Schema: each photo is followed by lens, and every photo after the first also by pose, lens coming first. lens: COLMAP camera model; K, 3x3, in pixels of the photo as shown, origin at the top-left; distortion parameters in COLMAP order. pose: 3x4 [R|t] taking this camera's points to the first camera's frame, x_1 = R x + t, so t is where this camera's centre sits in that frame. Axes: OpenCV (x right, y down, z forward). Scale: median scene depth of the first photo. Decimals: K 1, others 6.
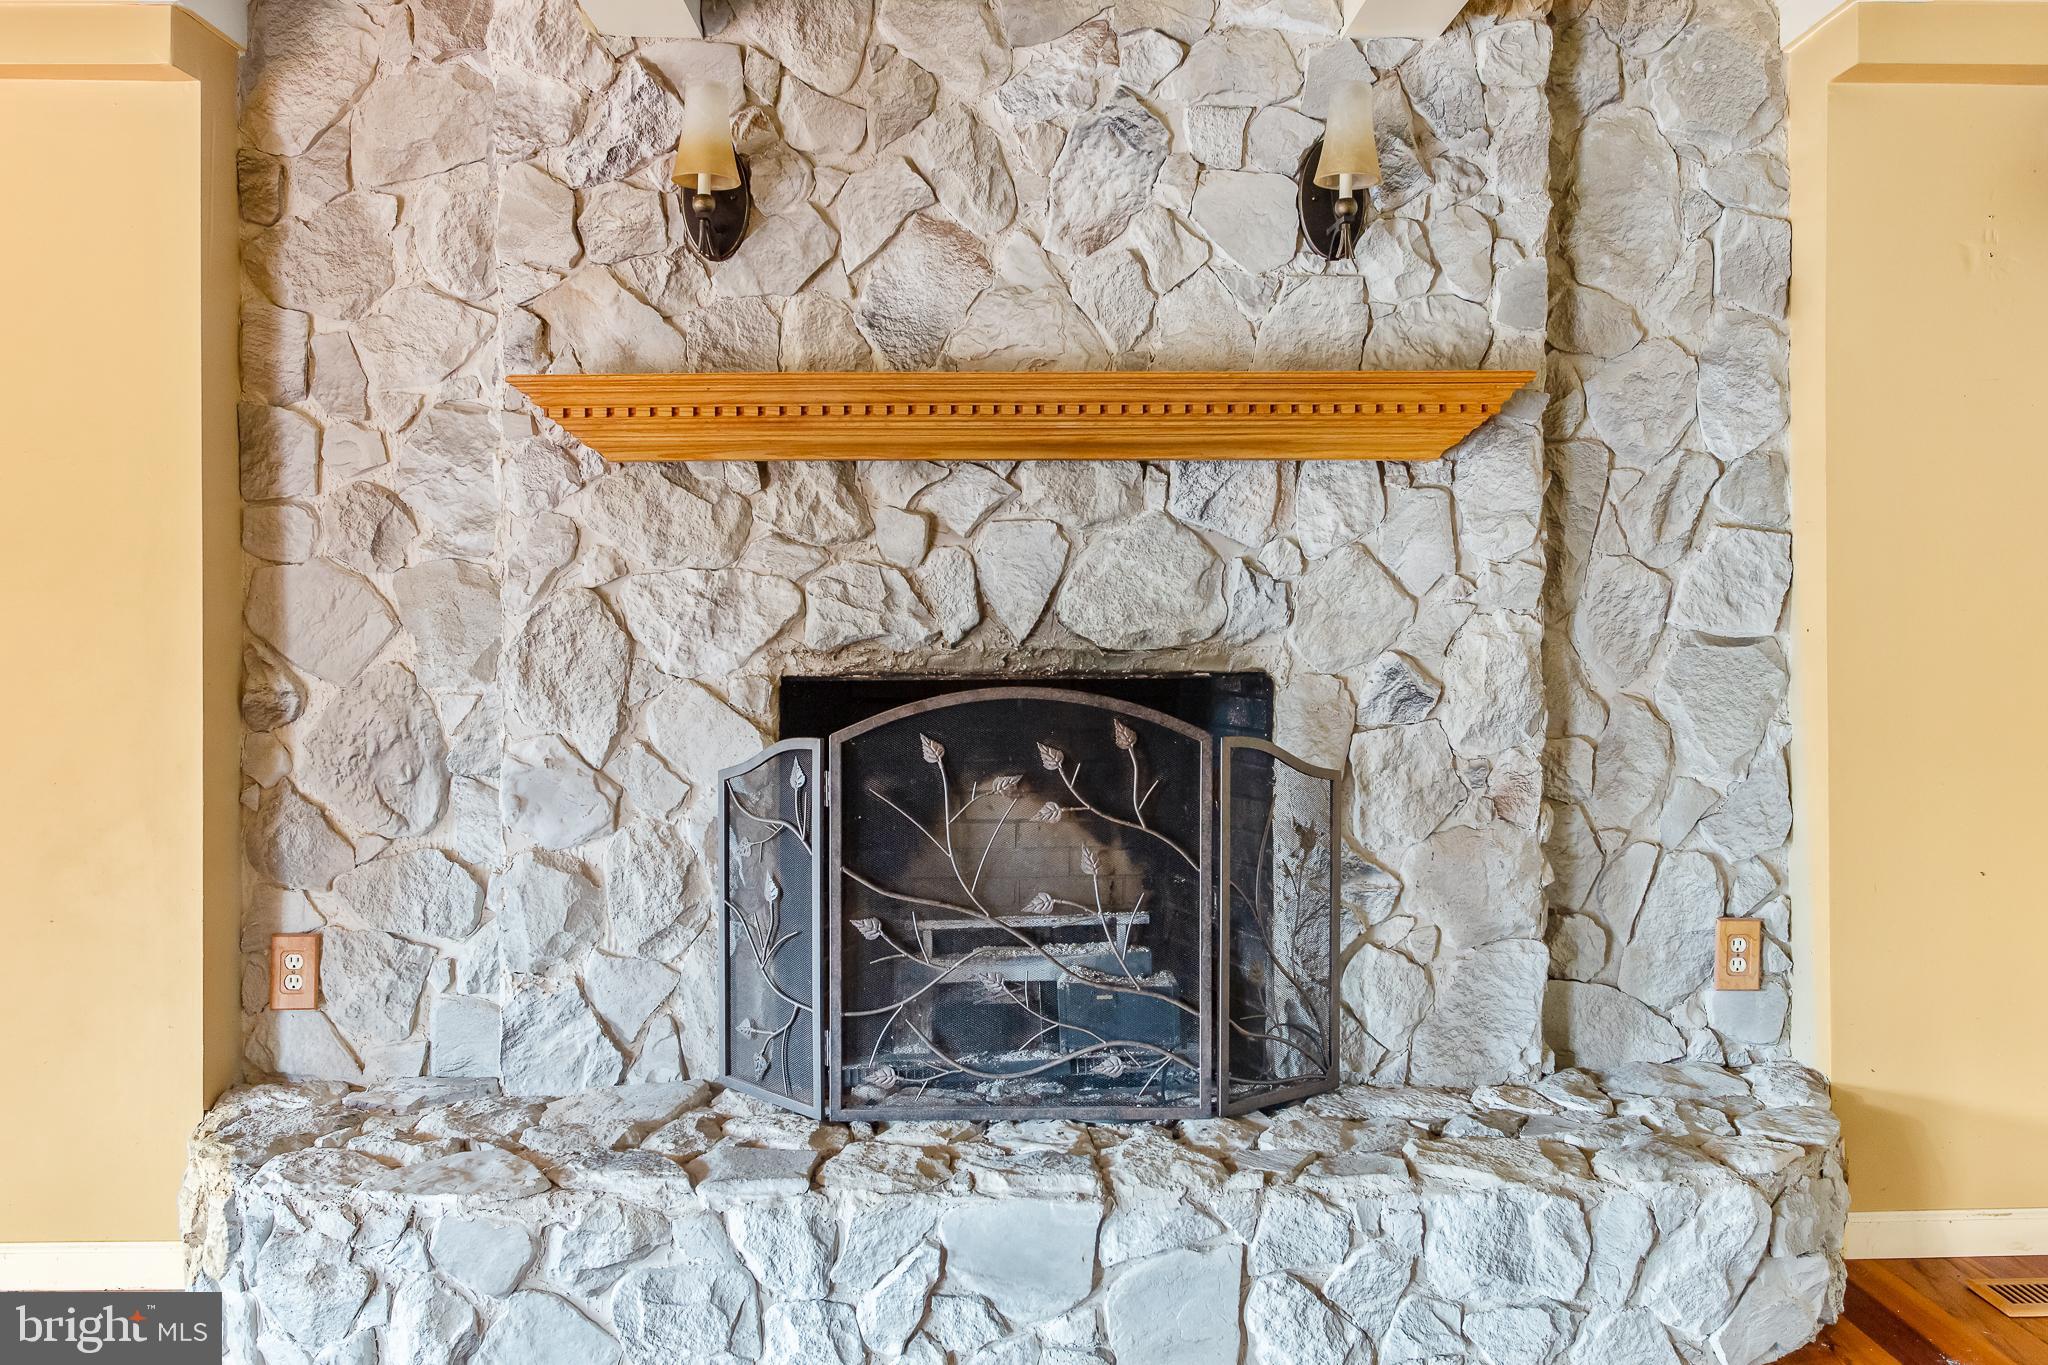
lens RADIAL K [[1632.3, 0, 1035.3], [0, 1632.3, 622.1], [0, 0, 1]] dist [0.015802, 0.001459]
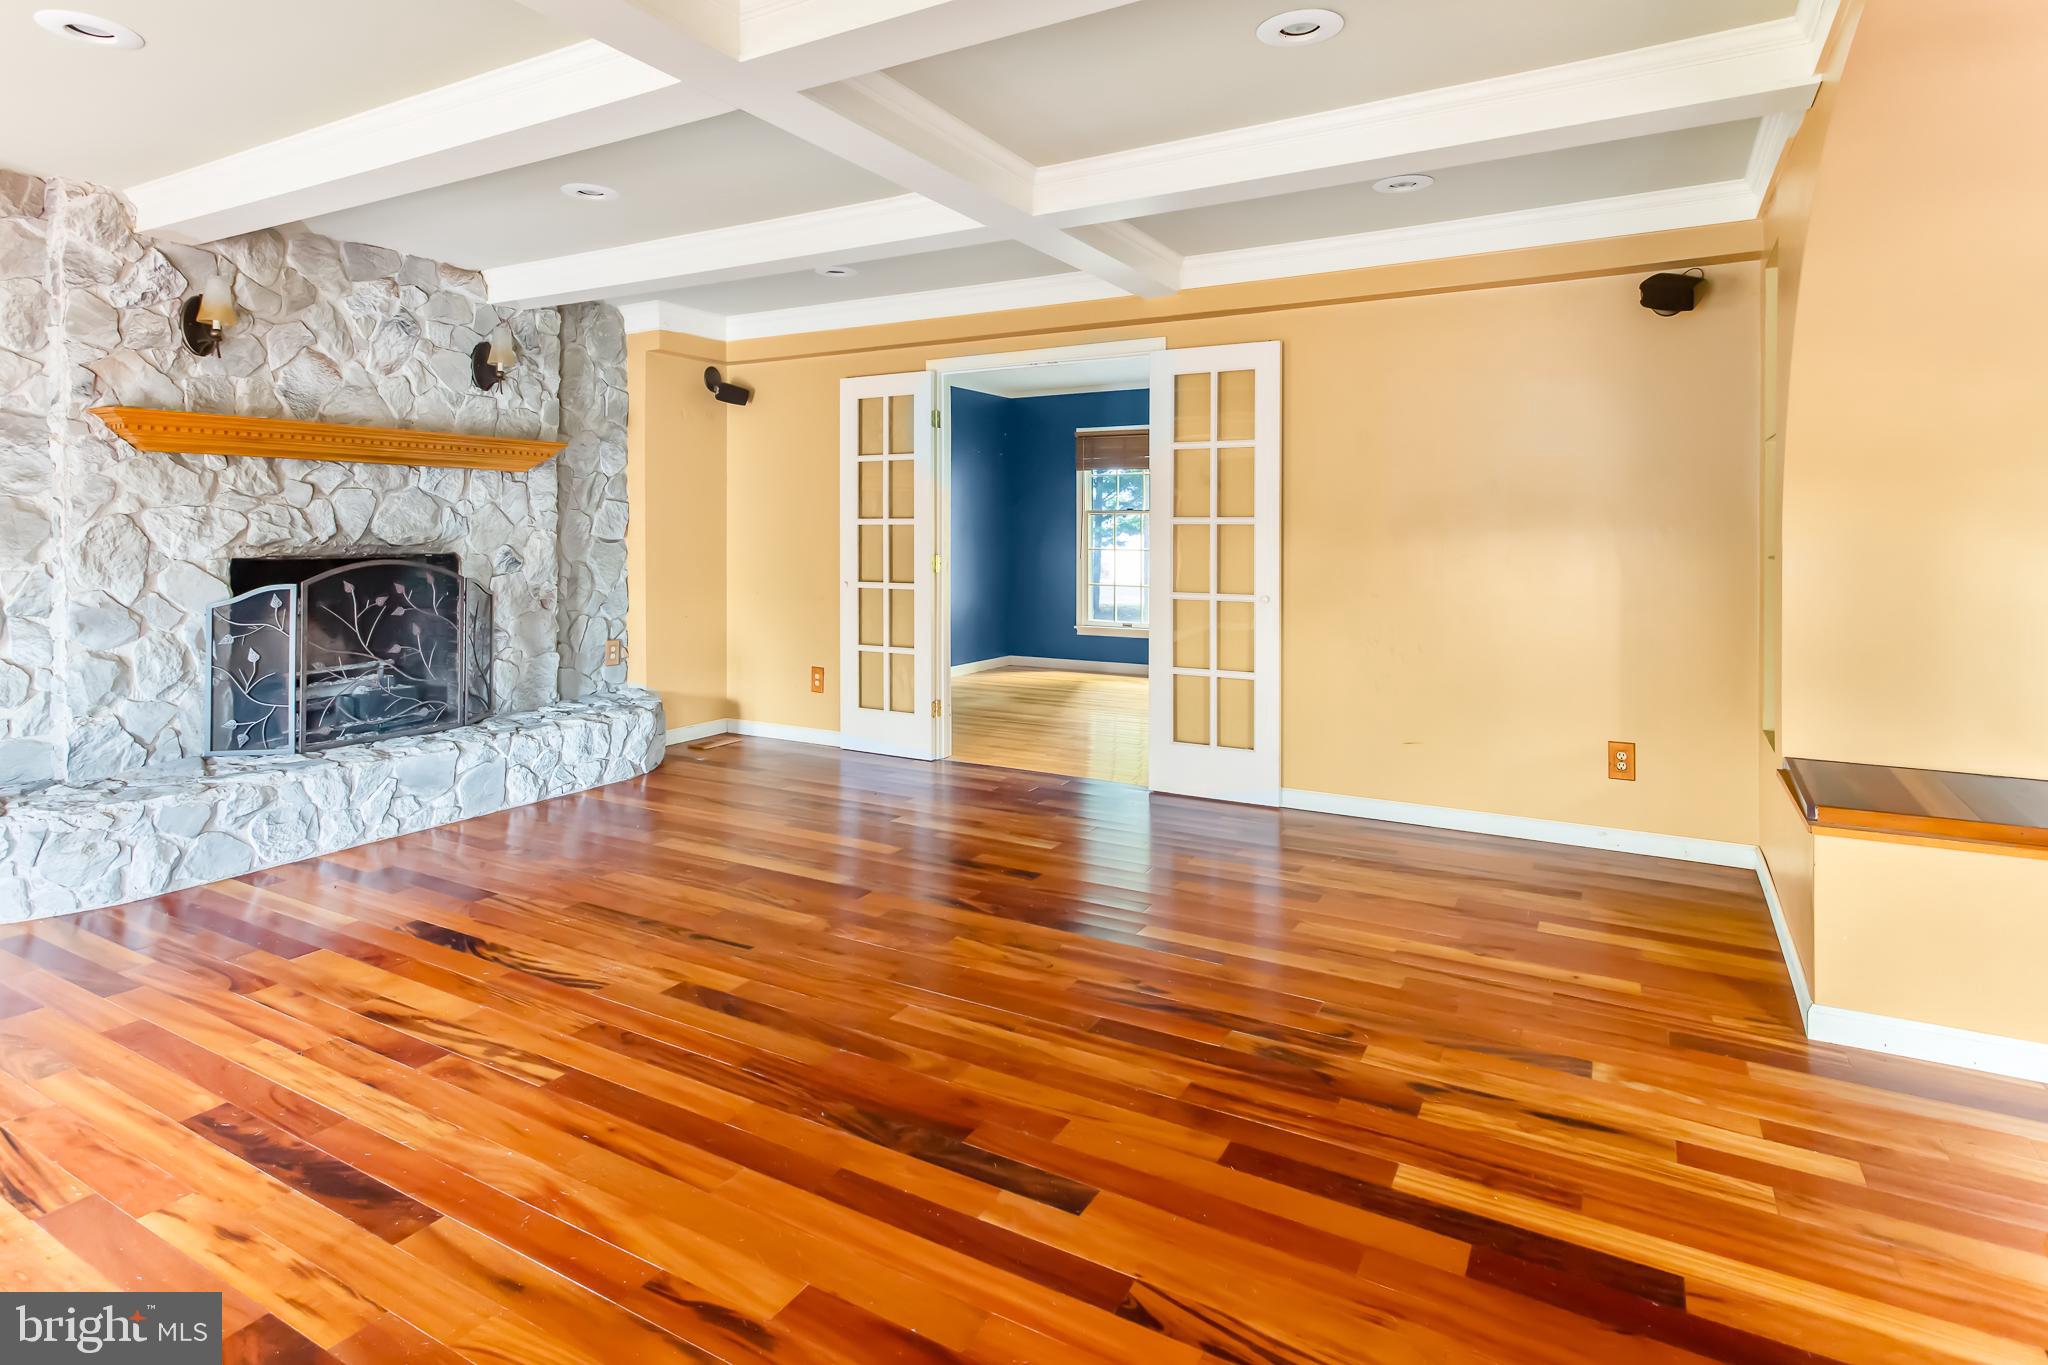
lens RADIAL K [[1053.4, 0, 1029.0], [0, 1053.4, 537.7], [0, 0, 1]] dist [-0.000316, -0.000531]
pose [[0.514488, 0.000670, 0.857497, -0.787132], [-0.000535, 1.000000, -0.000460, 0.006793], [-0.857497, -0.000222, 0.514489, -0.564773]]
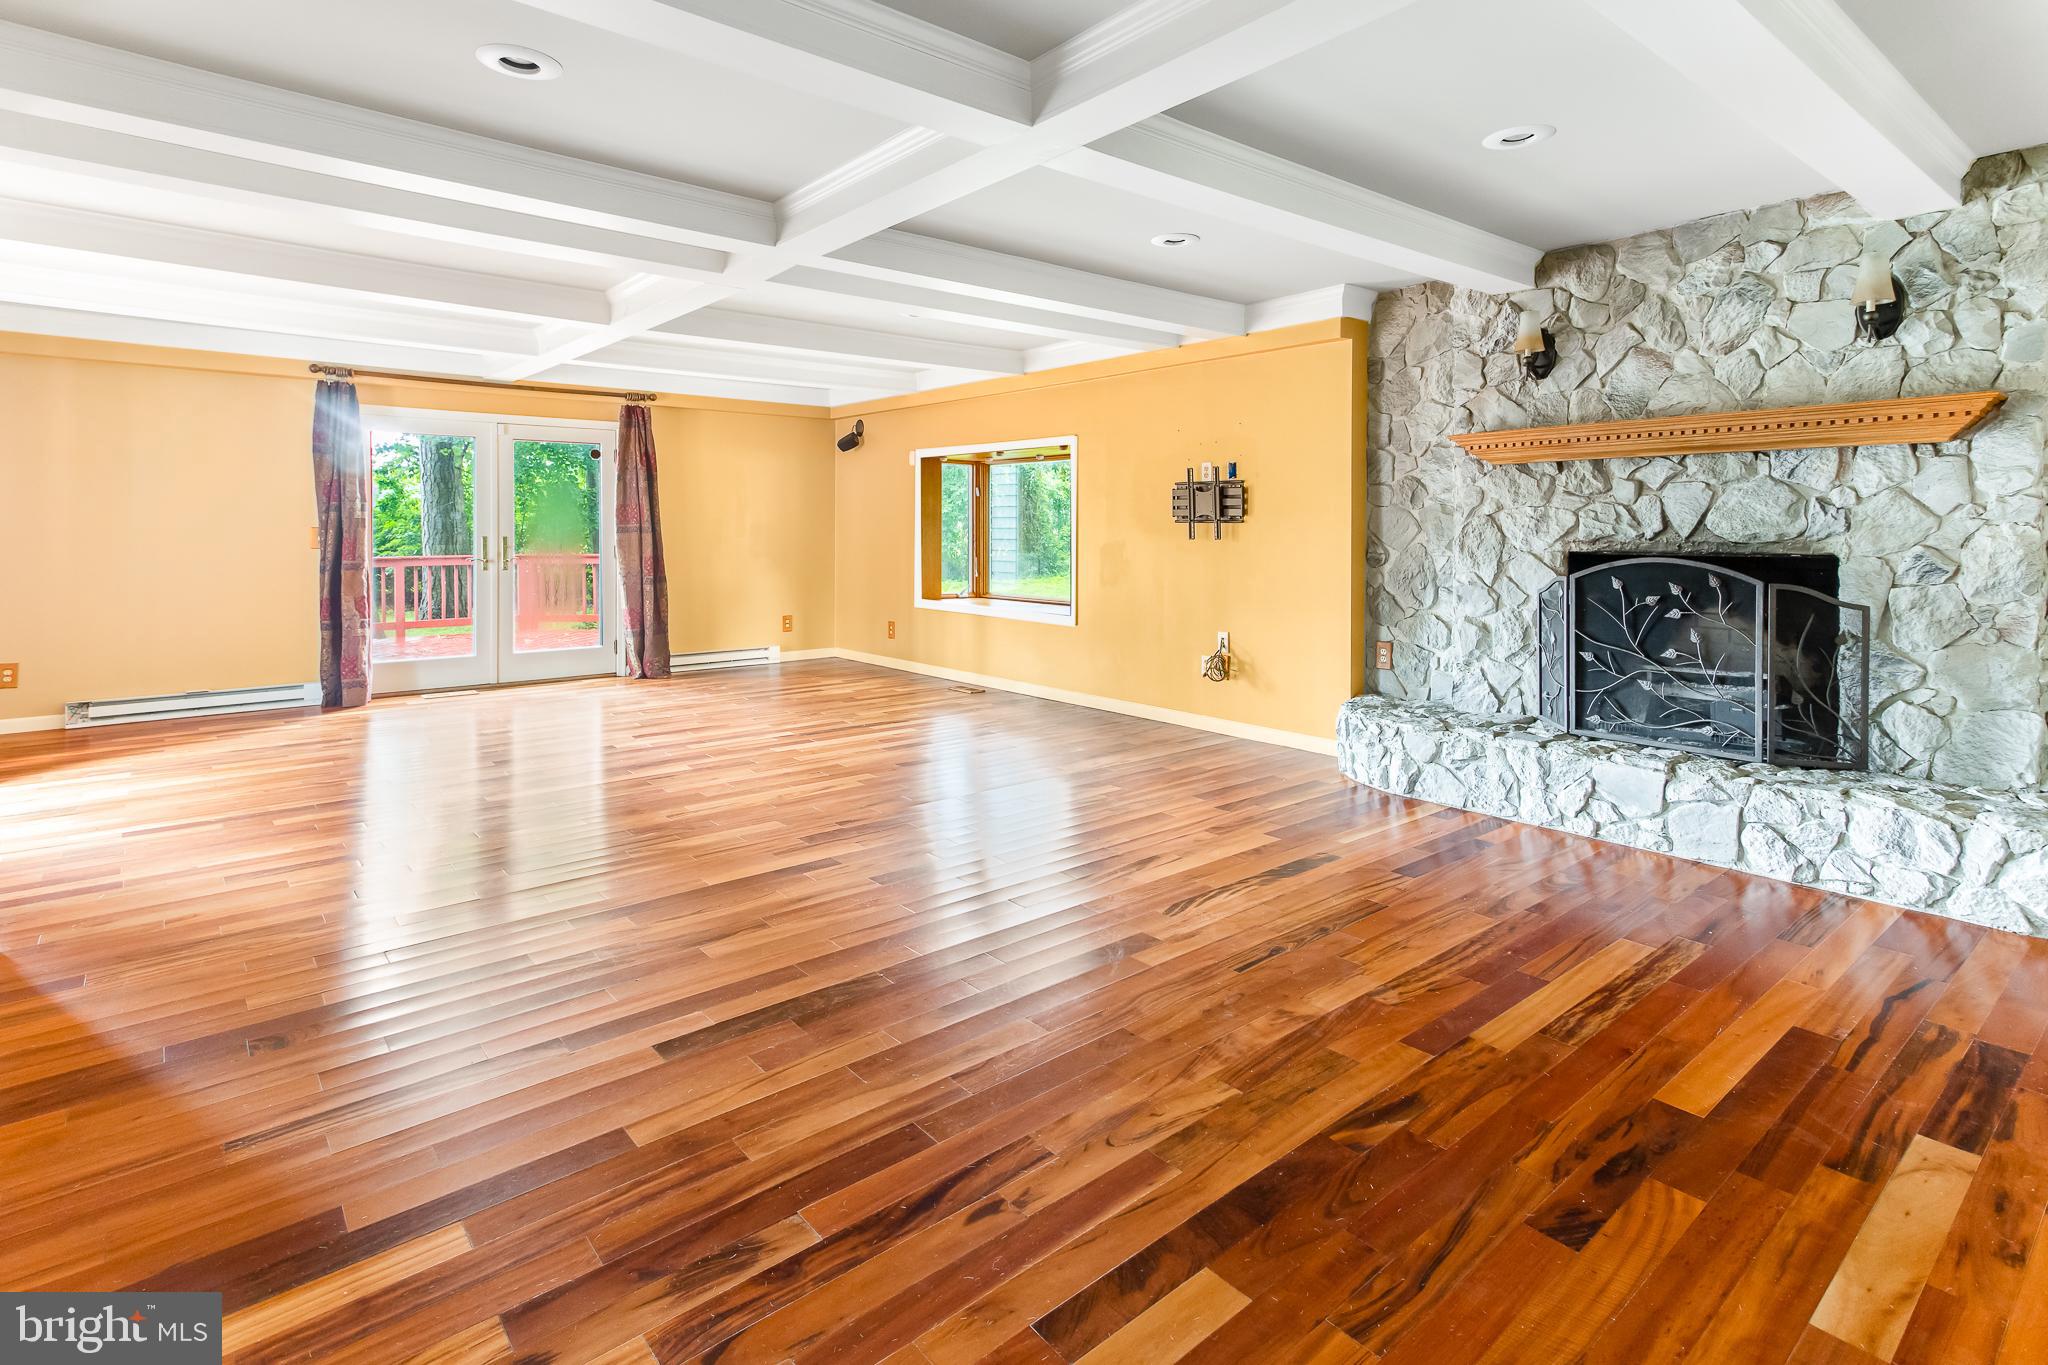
lens RADIAL K [[1014.4, 0, 1021.4], [0, 1014.4, 538.4], [0, 0, 1]] dist [0.033372, 0.000207]
pose [[0.617270, 0.010757, -0.786678, 0.522373], [-0.003154, 0.999932, 0.011198, -0.000061], [0.786745, -0.004431, 0.617262, -0.538726]]
